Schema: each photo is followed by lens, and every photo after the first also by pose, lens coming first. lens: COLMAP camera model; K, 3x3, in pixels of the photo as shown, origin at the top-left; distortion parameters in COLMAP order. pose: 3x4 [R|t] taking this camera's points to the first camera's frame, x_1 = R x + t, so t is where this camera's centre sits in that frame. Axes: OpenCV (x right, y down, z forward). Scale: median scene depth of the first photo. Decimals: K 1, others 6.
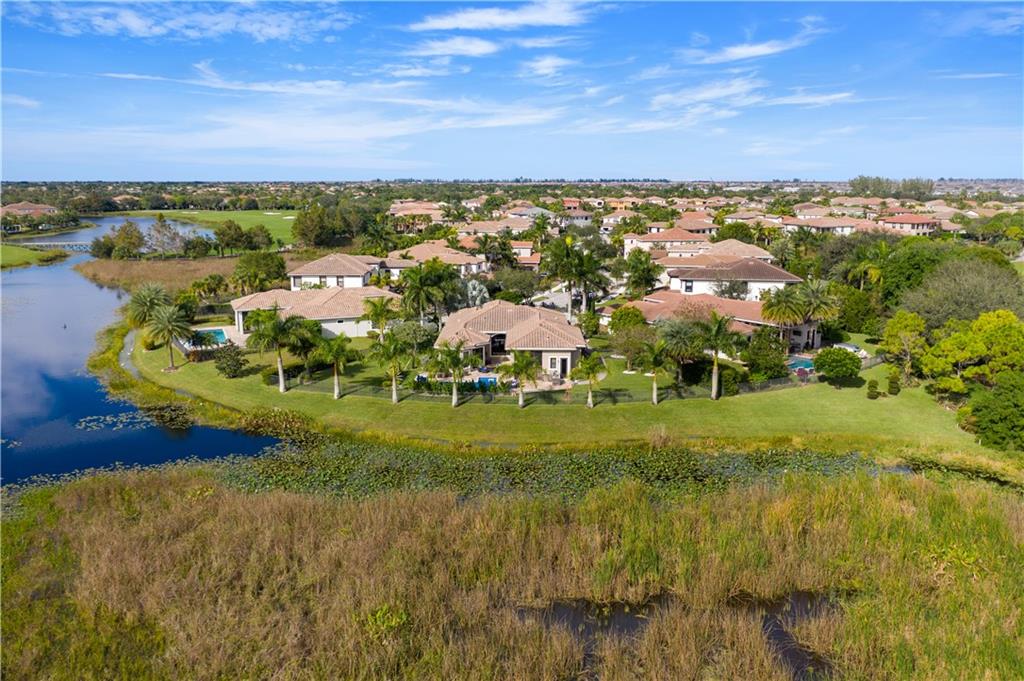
lens RADIAL K [[789.7, 0, 512.0], [0, 789.7, 340.5], [0, 0, 1]] dist [0.001574, -0.000198]
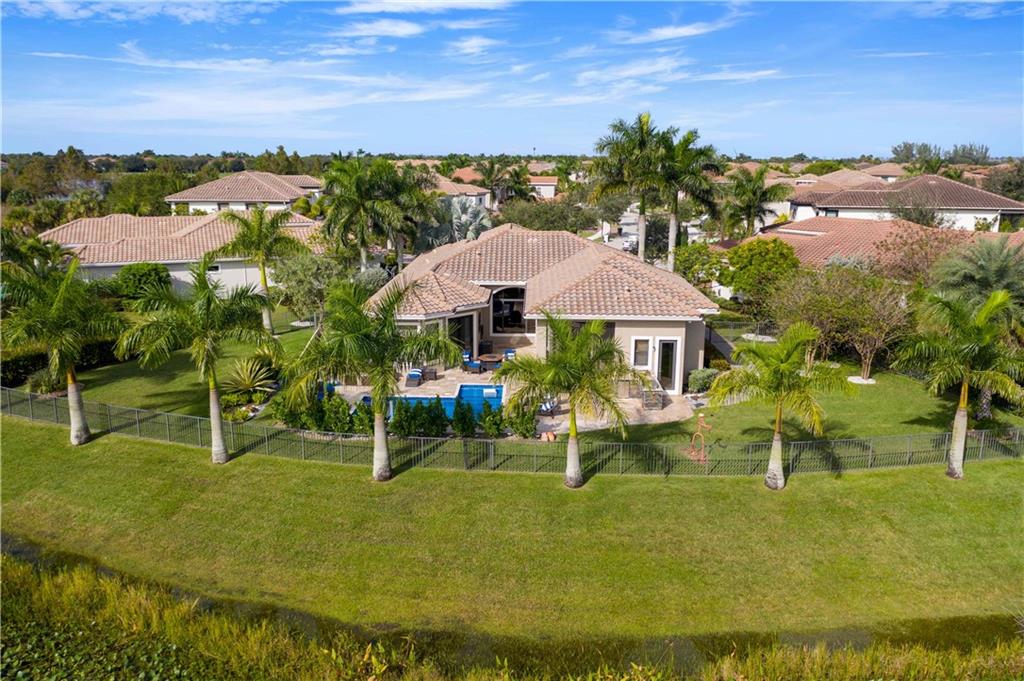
lens RADIAL K [[789.7, 0, 512.0], [0, 789.7, 340.5], [0, 0, 1]] dist [0.001574, -0.000198]
pose [[0.999882, 0.007124, -0.013613, -0.009343], [-0.006774, 0.999649, 0.025604, 0.012353], [0.013791, -0.025509, 0.999579, 0.589110]]
